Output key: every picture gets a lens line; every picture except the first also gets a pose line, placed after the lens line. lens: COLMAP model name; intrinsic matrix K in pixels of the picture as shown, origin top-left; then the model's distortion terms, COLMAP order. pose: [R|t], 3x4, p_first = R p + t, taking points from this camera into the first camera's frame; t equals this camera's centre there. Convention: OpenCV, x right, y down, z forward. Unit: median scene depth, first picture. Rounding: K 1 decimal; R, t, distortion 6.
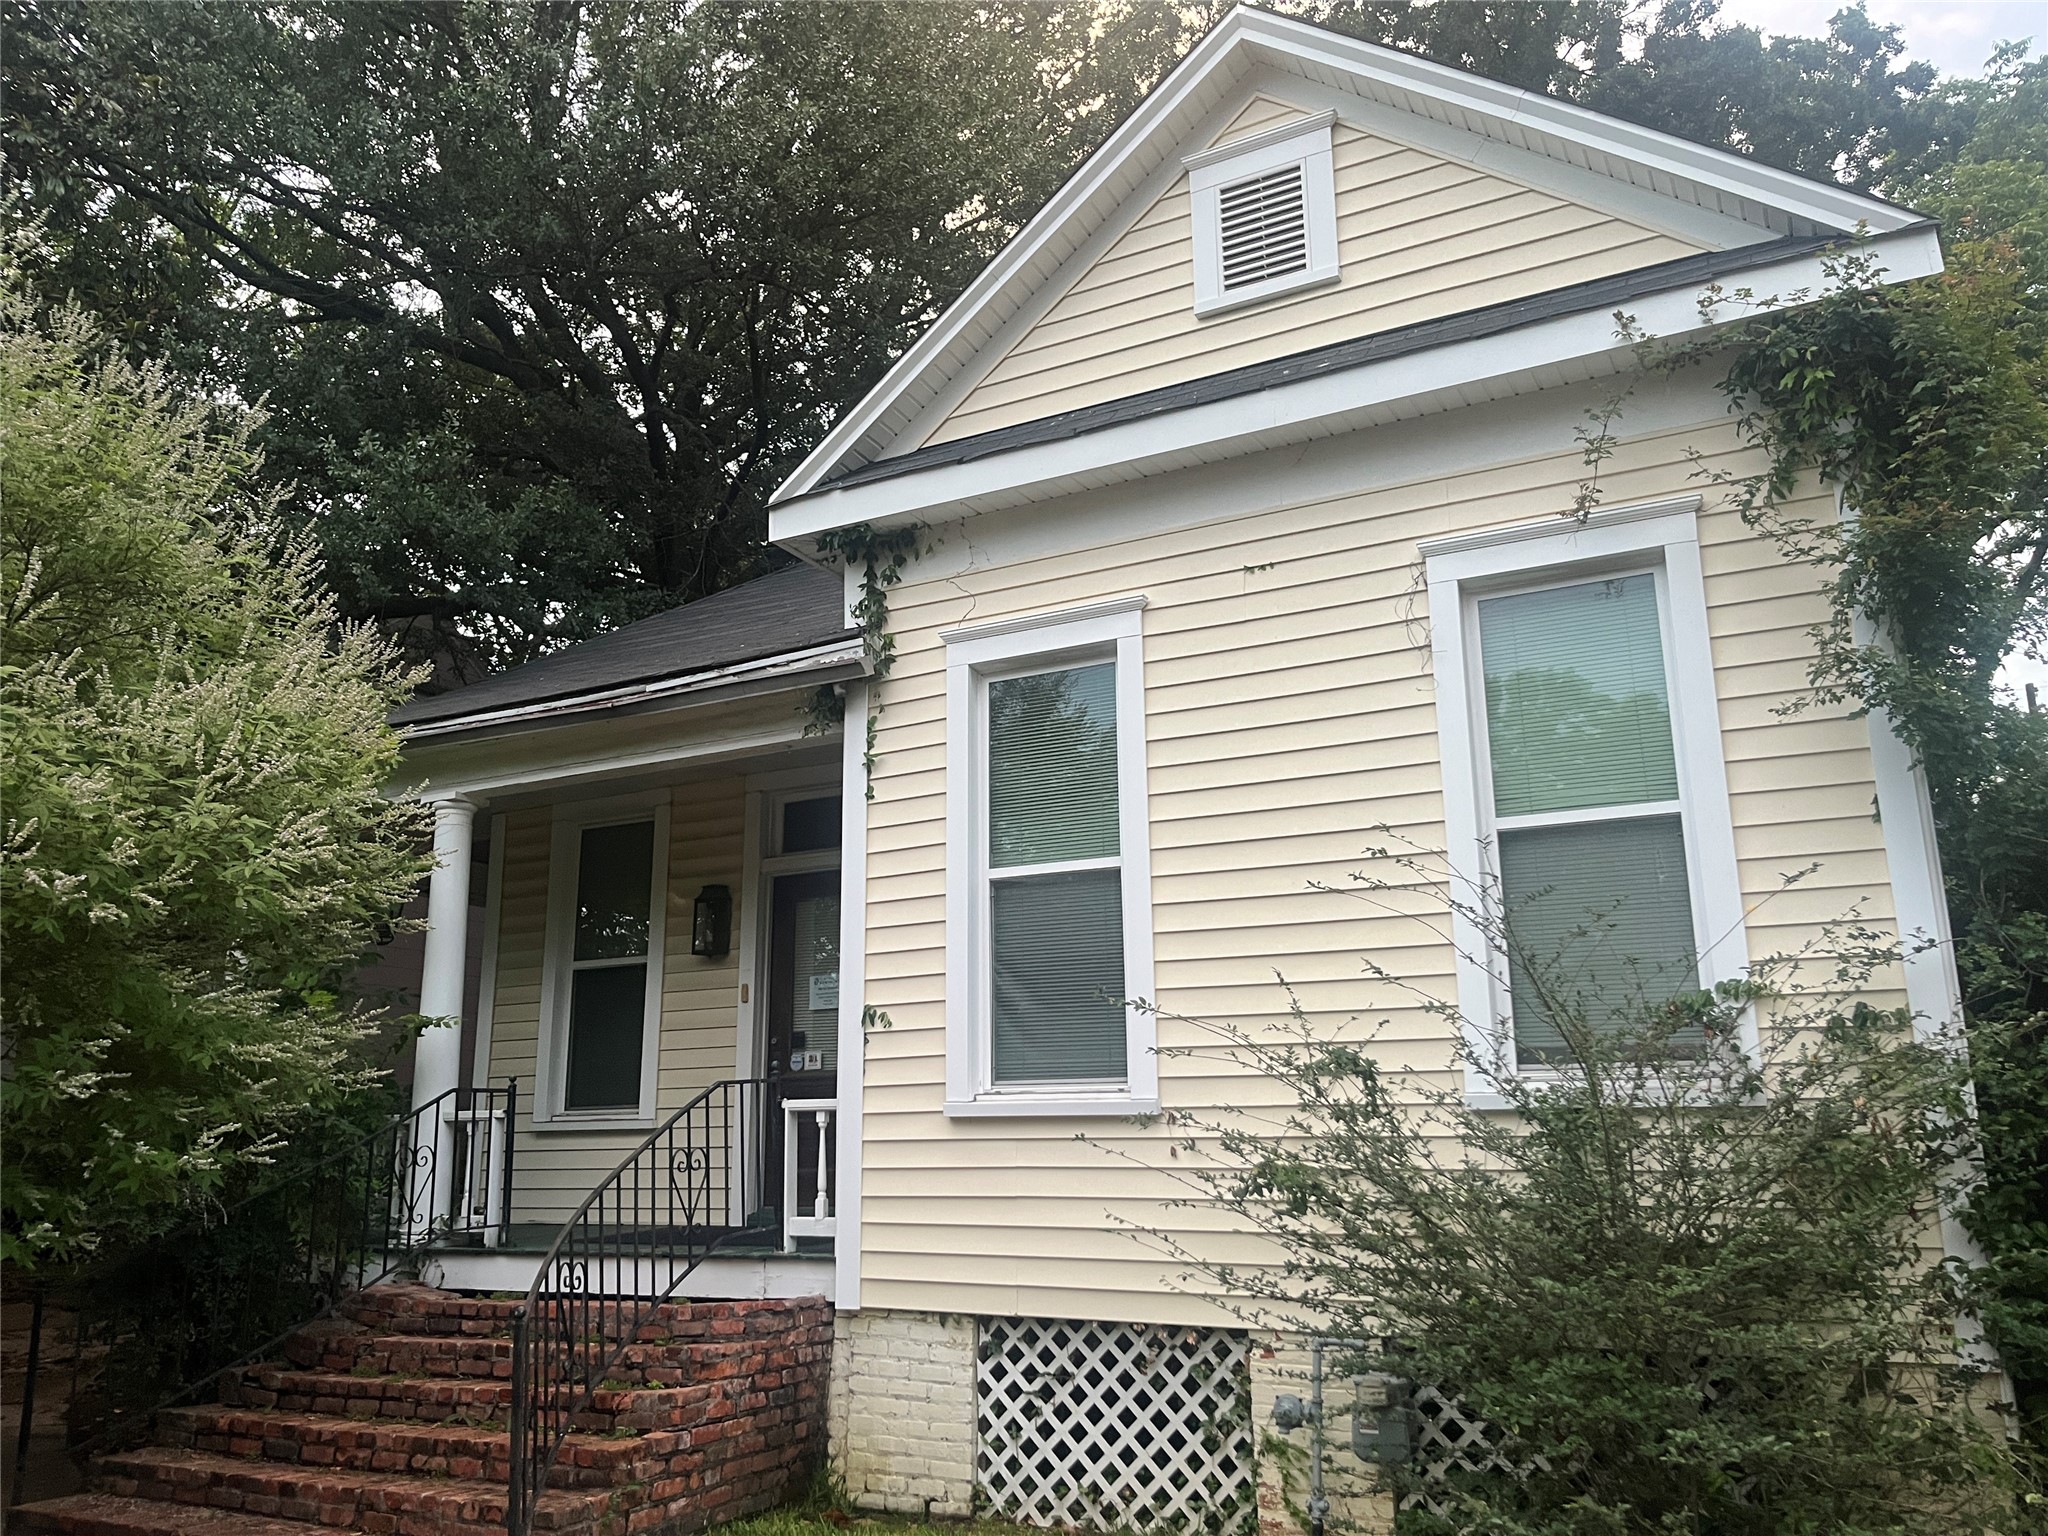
lens RADIAL K [[1552.3, 0, 1012.2], [0, 1552.3, 769.9], [0, 0, 1]] dist [0.053022, -0.083043]
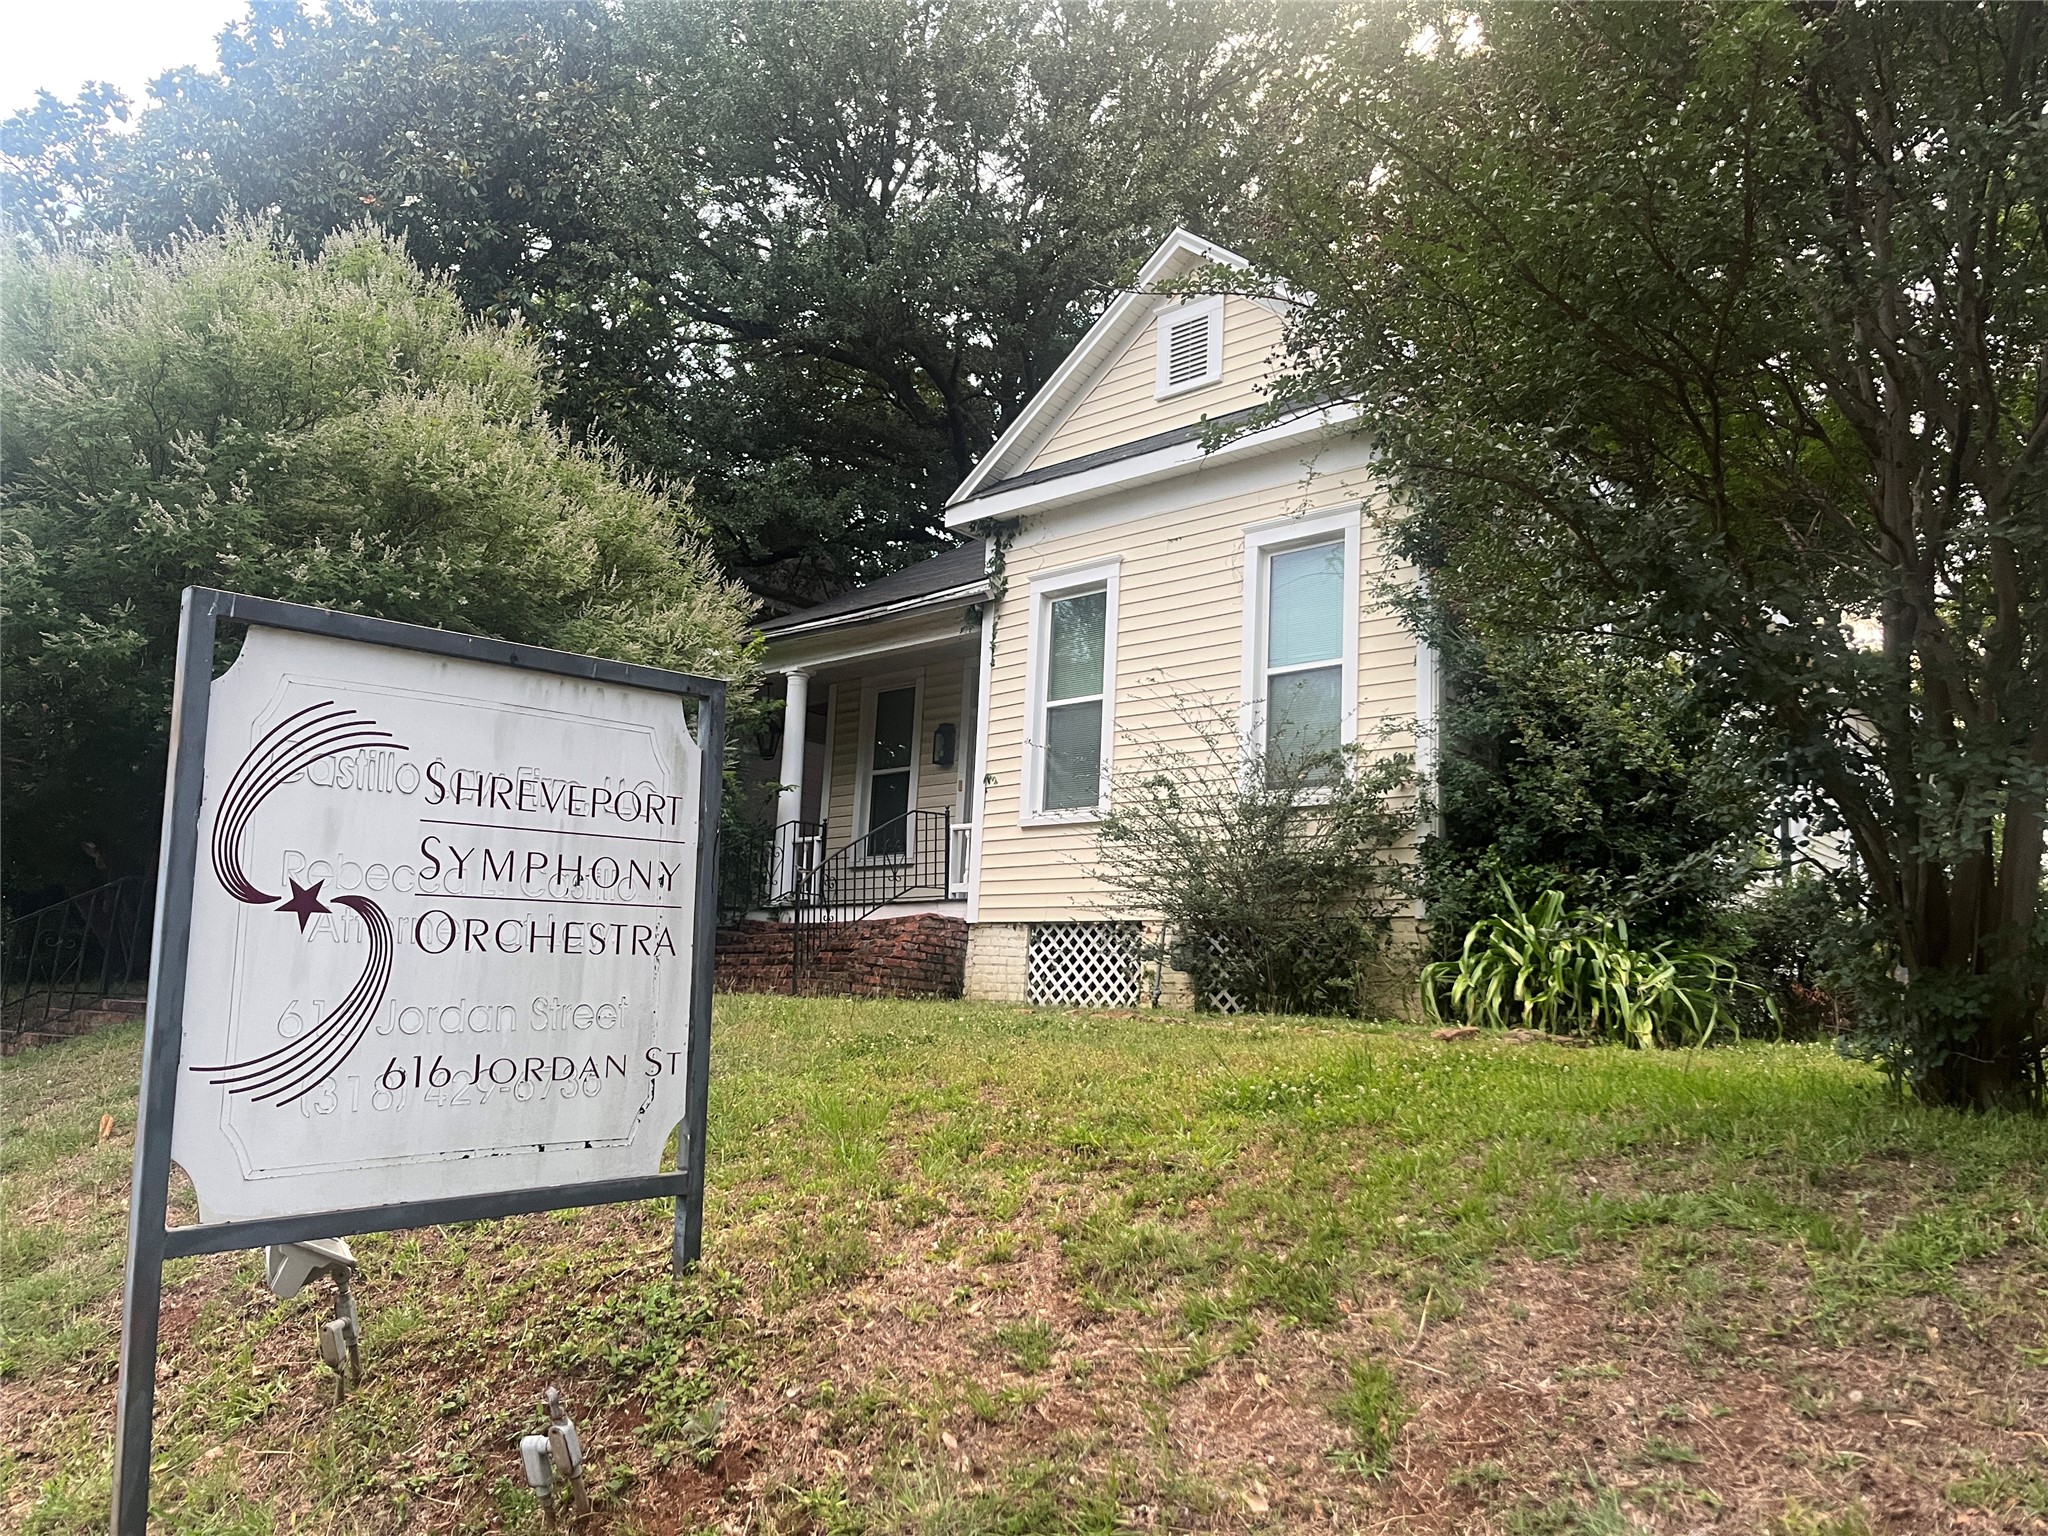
lens RADIAL K [[1552.3, 0, 1012.2], [0, 1552.3, 769.9], [0, 0, 1]] dist [0.053022, -0.083043]
pose [[0.965275, 0.010475, -0.261025, 0.467181], [0.004730, 0.998331, 0.057555, 0.040505], [0.261193, -0.056791, 0.963615, -0.892930]]
